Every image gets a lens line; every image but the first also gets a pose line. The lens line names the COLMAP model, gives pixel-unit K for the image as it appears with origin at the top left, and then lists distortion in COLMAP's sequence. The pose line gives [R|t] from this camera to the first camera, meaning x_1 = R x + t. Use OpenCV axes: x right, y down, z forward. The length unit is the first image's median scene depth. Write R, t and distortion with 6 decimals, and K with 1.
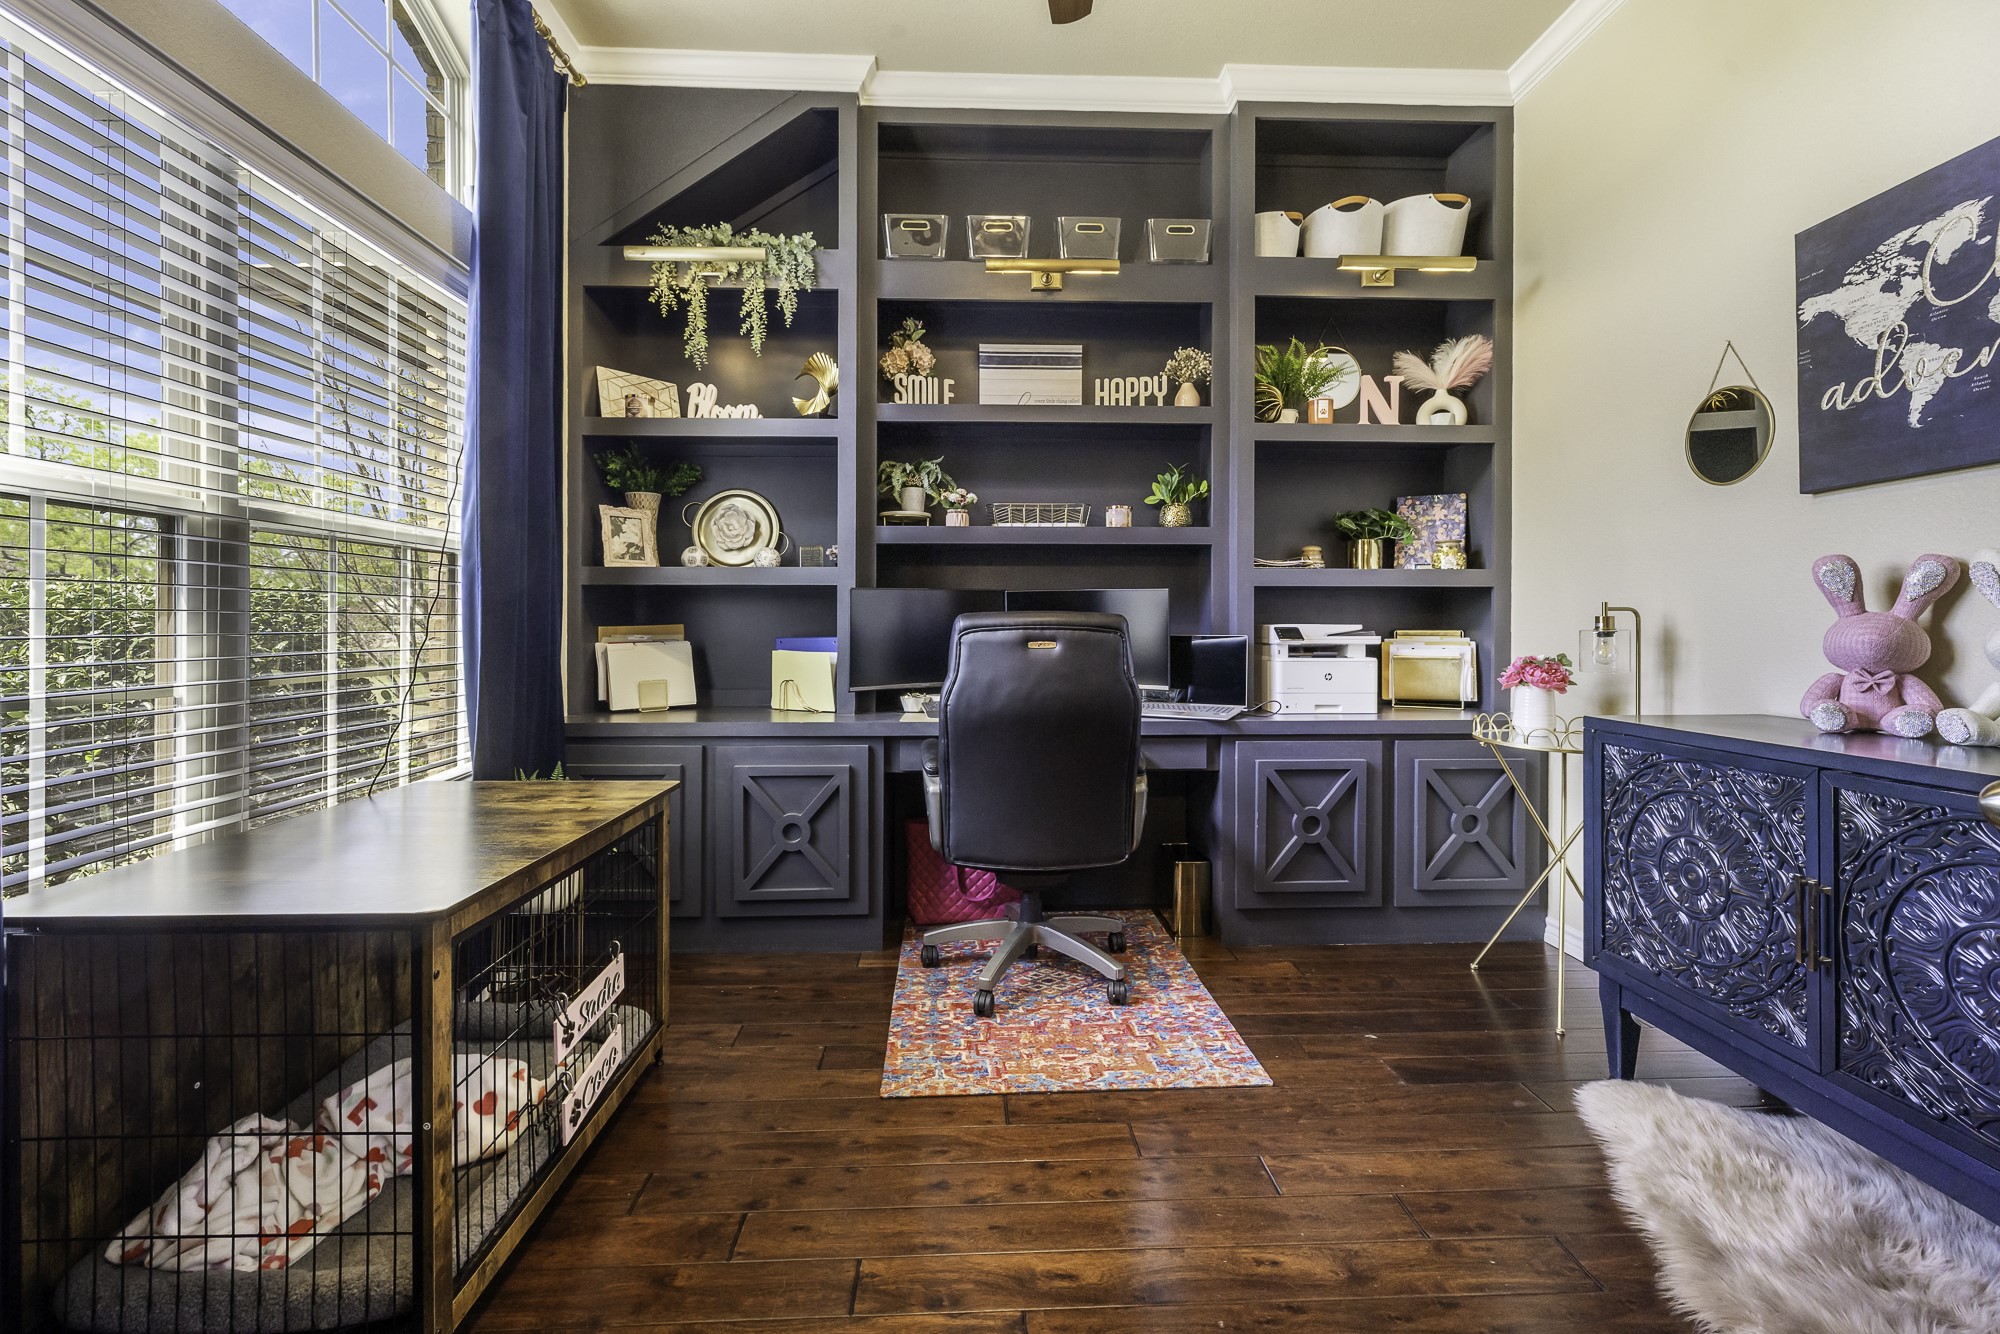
lens RADIAL K [[859.7, 0, 996.7], [0, 859.7, 632.7], [0, 0, 1]] dist [-0.002224, -0.000834]
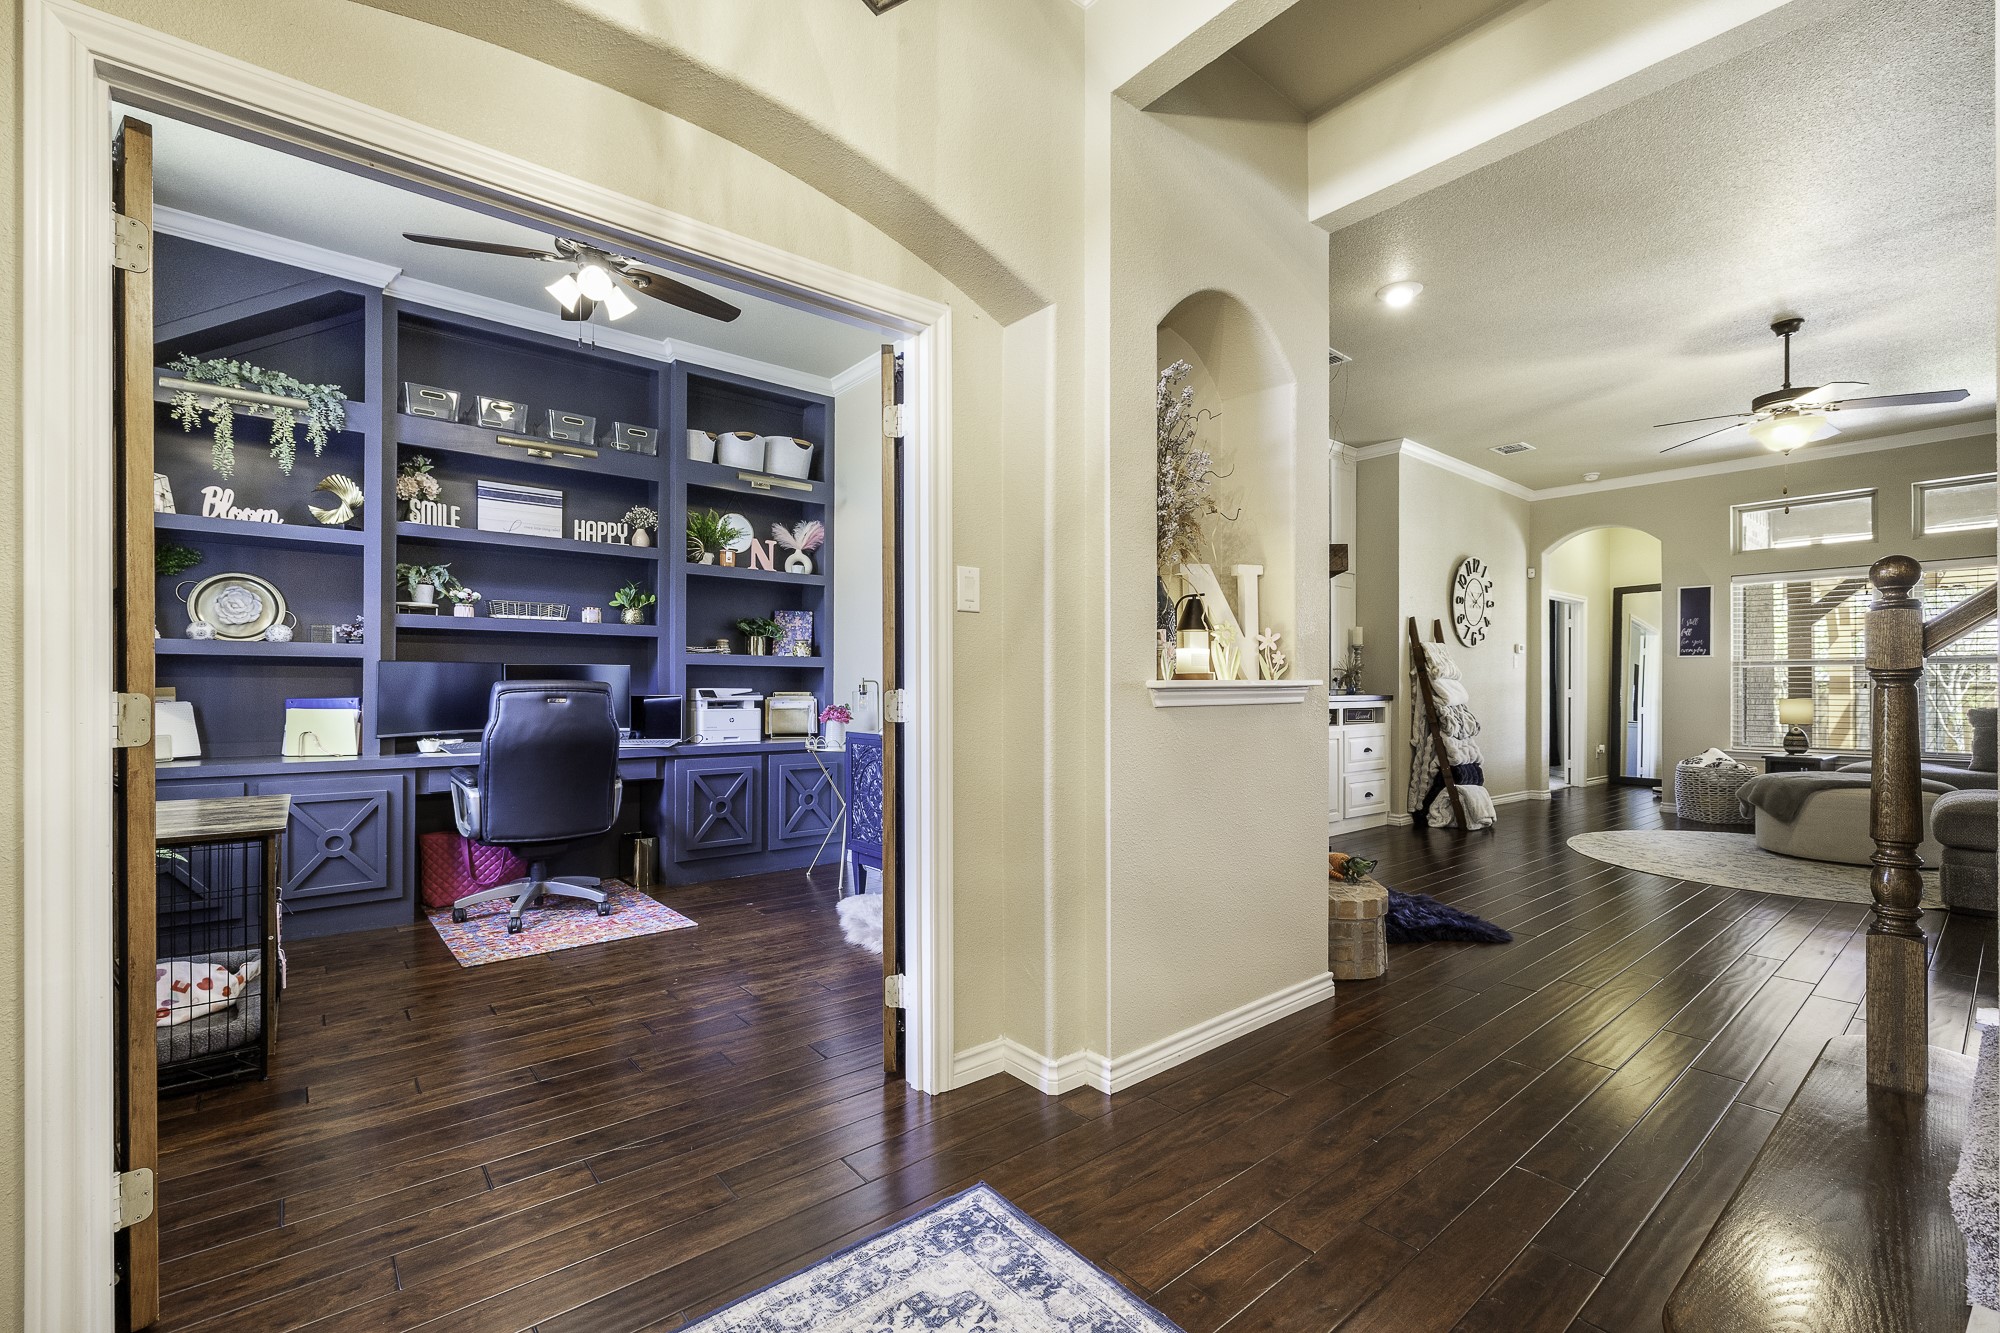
lens RADIAL K [[859.7, 0, 1004.0], [0, 859.7, 687.3], [0, 0, 1]] dist [-0.002224, -0.000834]
pose [[0.794617, 0.002998, 0.607103, -0.203754], [0.004277, 0.999935, -0.010535, 0.007675], [-0.607096, 0.010968, 0.794553, -0.637855]]
